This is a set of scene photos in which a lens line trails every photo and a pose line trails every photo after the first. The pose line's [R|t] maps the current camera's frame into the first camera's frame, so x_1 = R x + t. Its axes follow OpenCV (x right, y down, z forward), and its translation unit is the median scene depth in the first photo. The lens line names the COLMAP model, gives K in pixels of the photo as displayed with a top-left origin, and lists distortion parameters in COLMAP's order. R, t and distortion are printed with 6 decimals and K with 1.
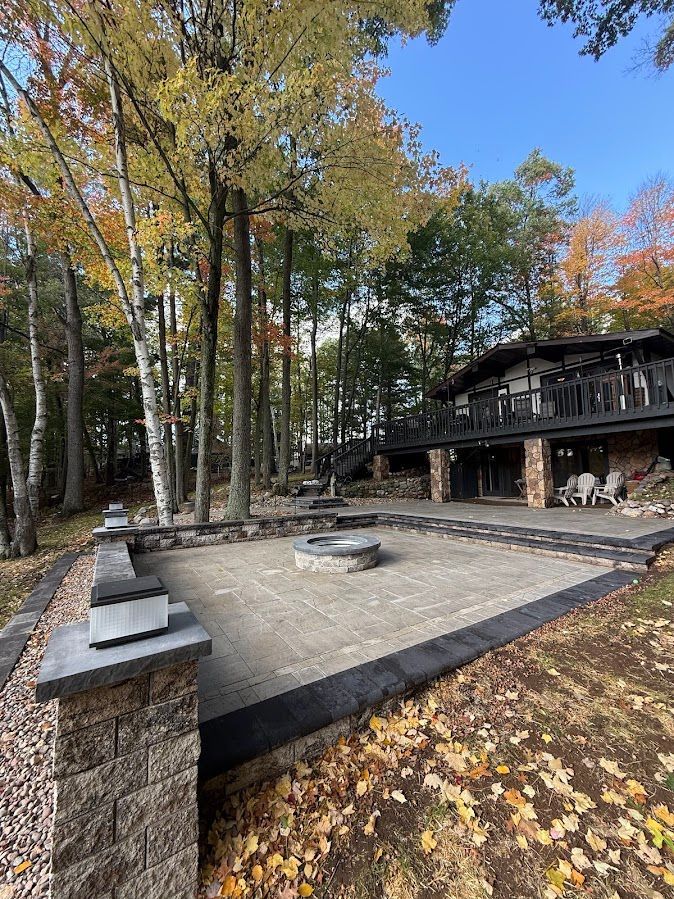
lens RADIAL K [[355.5, 0, 337.0], [0, 355.5, 449.5], [0, 0, 1]] dist [-0.000940, 0.000043]
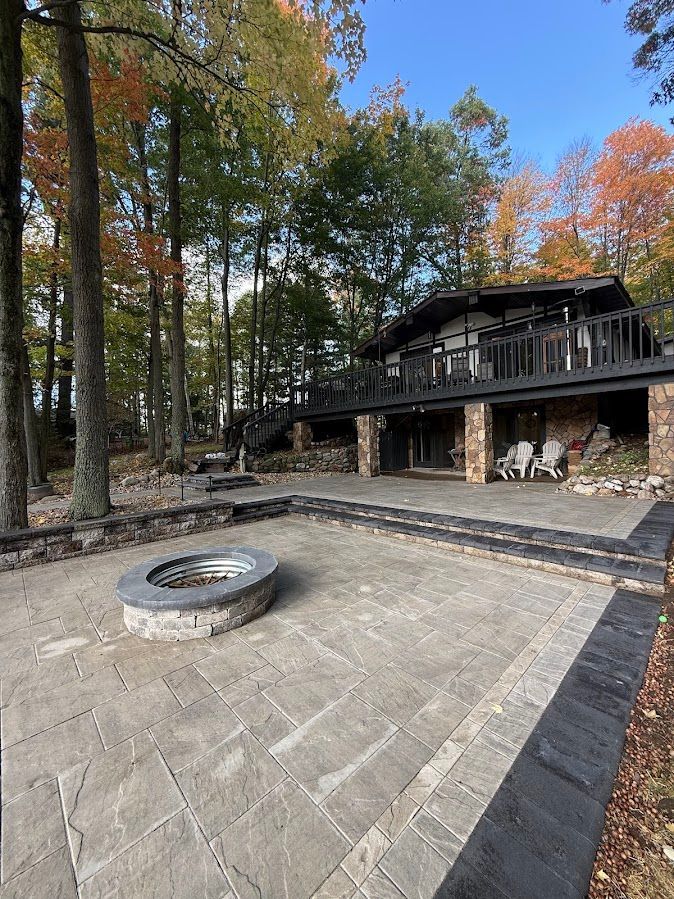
lens RADIAL K [[355.5, 0, 337.0], [0, 355.5, 449.5], [0, 0, 1]] dist [-0.000940, 0.000043]
pose [[0.980334, -0.014337, 0.196826, 0.045143], [-0.004180, 0.995625, 0.093343, 0.001903], [-0.197303, -0.092330, 0.975985, 0.172878]]
